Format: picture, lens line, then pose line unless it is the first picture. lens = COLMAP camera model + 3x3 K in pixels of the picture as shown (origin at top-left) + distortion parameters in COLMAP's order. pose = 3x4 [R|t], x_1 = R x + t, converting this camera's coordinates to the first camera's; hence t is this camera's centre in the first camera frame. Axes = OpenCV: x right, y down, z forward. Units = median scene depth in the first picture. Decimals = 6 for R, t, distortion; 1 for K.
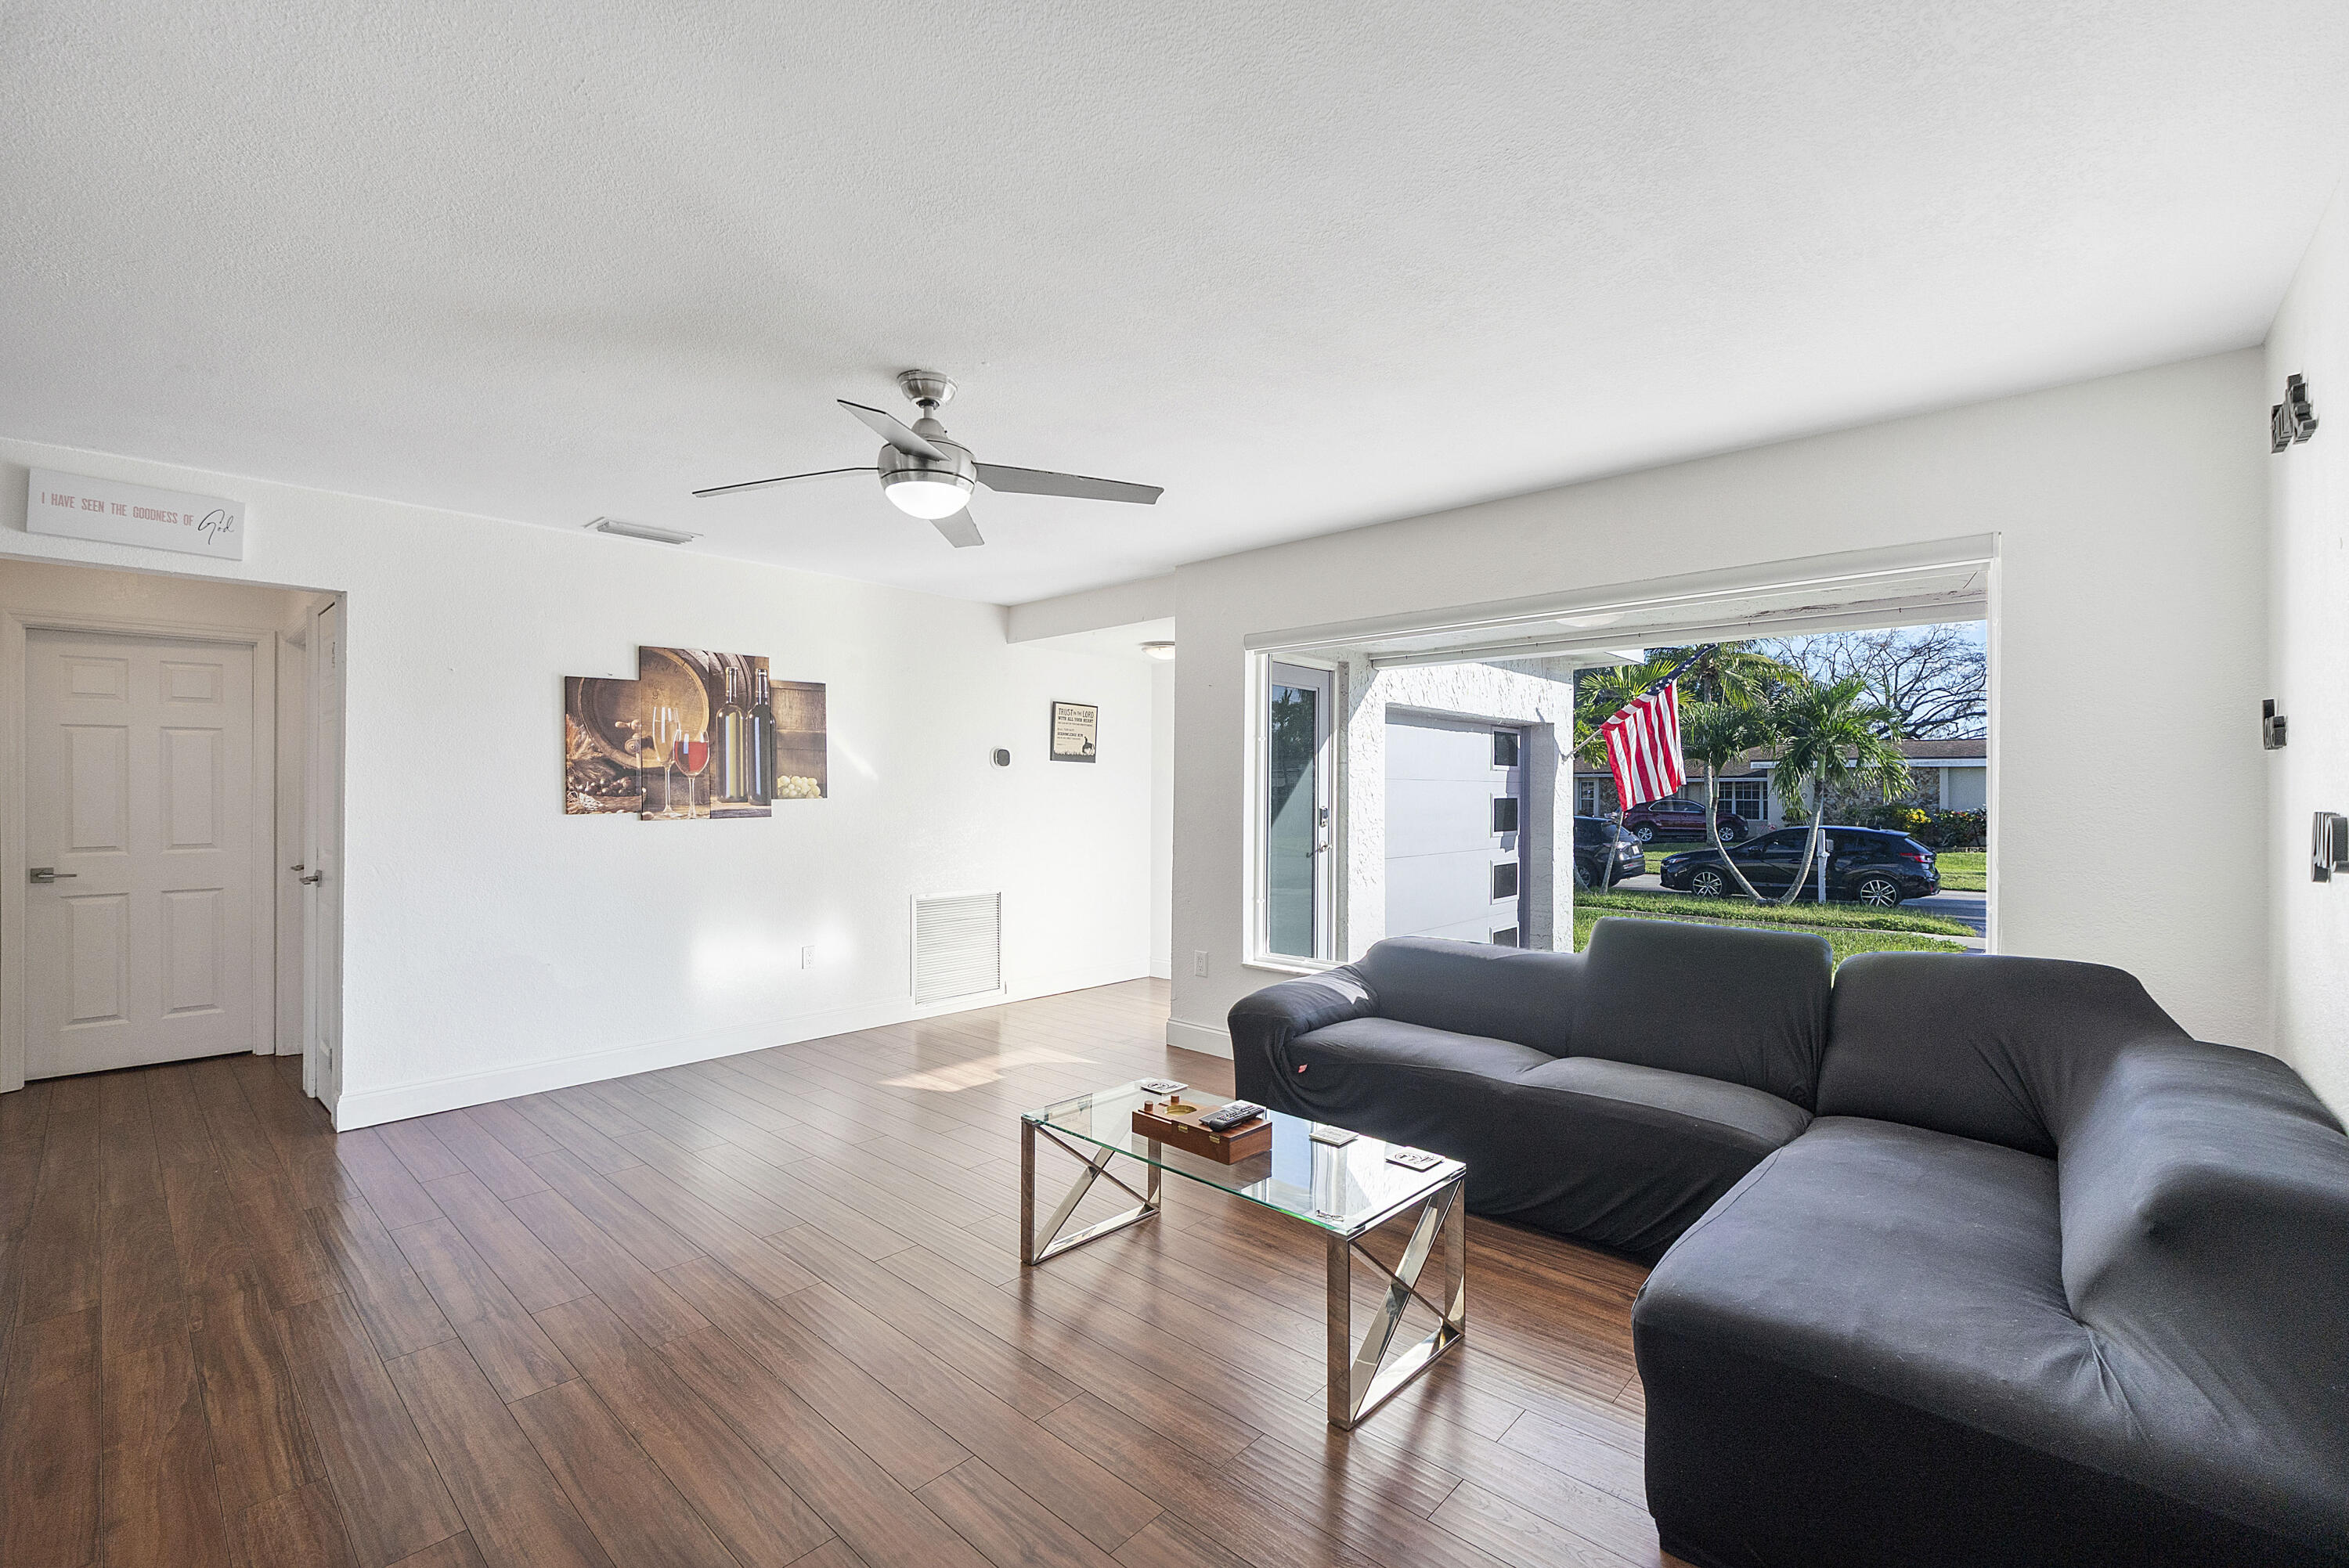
lens RADIAL K [[1014.1, 0, 1174.5], [0, 1014.1, 784.0], [0, 0, 1]] dist [-0.005001, -0.000231]
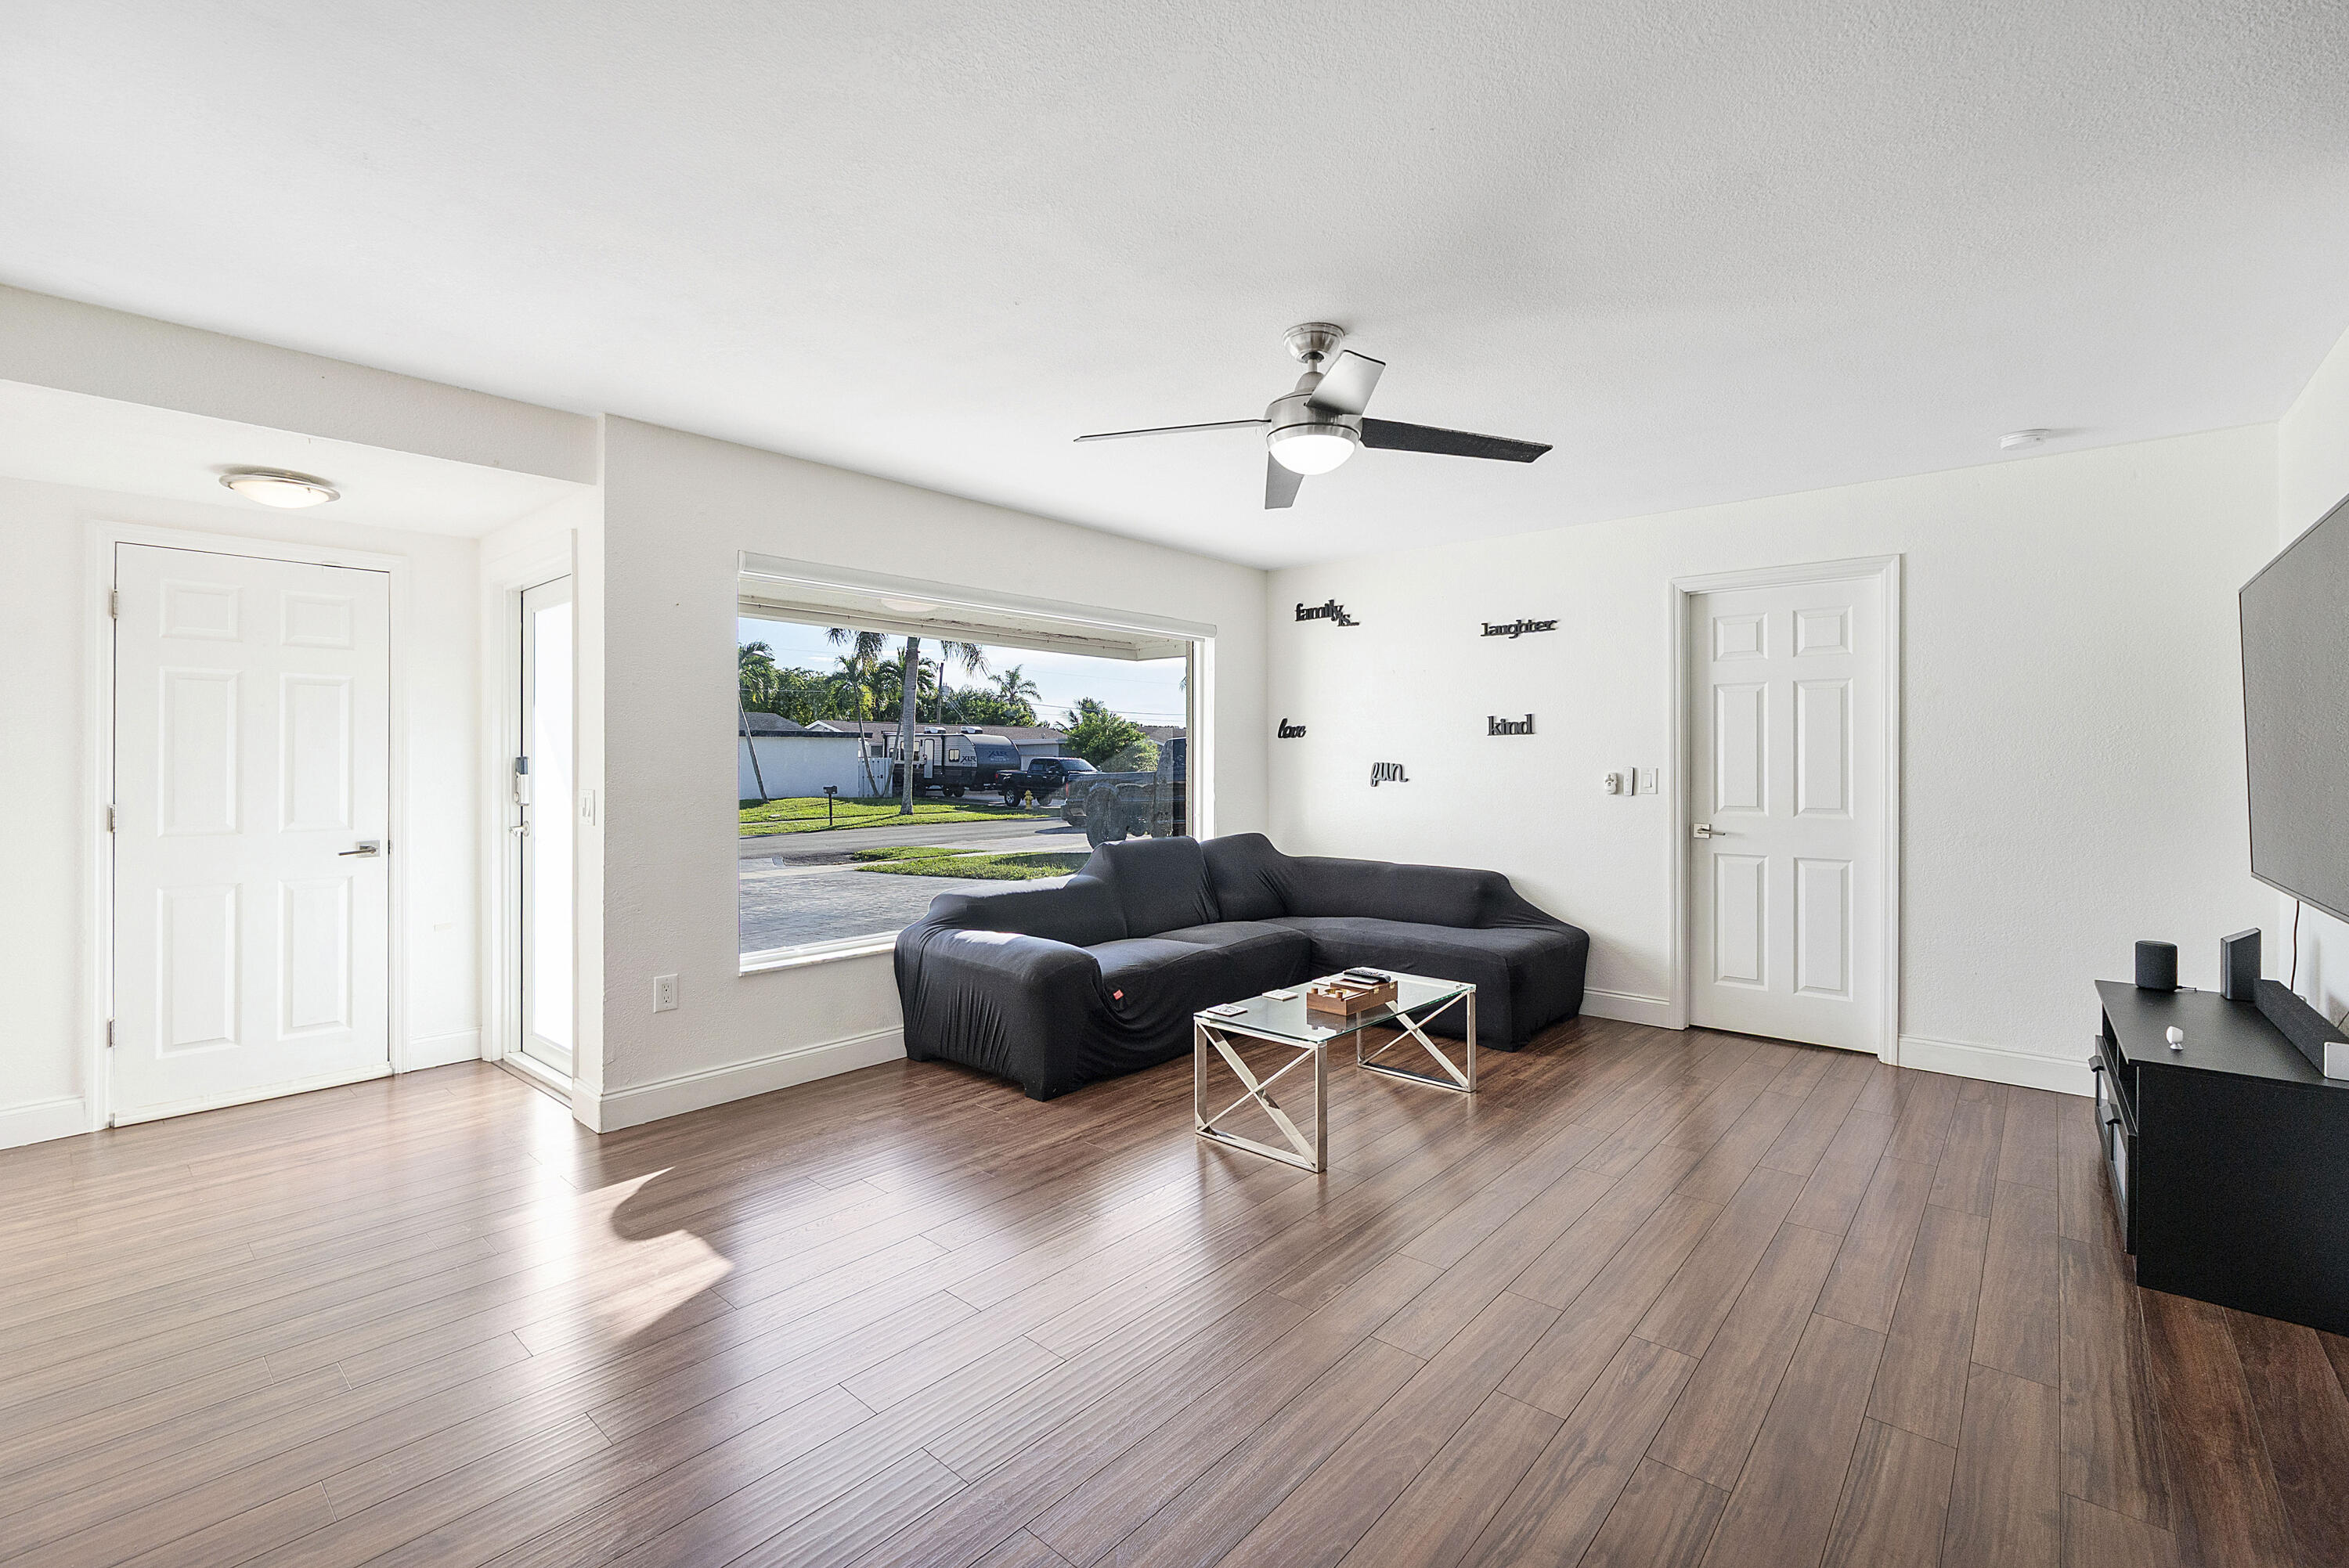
lens RADIAL K [[1016.3, 0, 1182.5], [0, 1016.3, 754.9], [0, 0, 1]] dist [-0.000215, 0.000045]
pose [[-0.039307, -0.001755, 0.999226, -1.648371], [-0.011334, 0.999935, 0.001310, 0.007639], [-0.999163, -0.011274, -0.039324, 1.552694]]
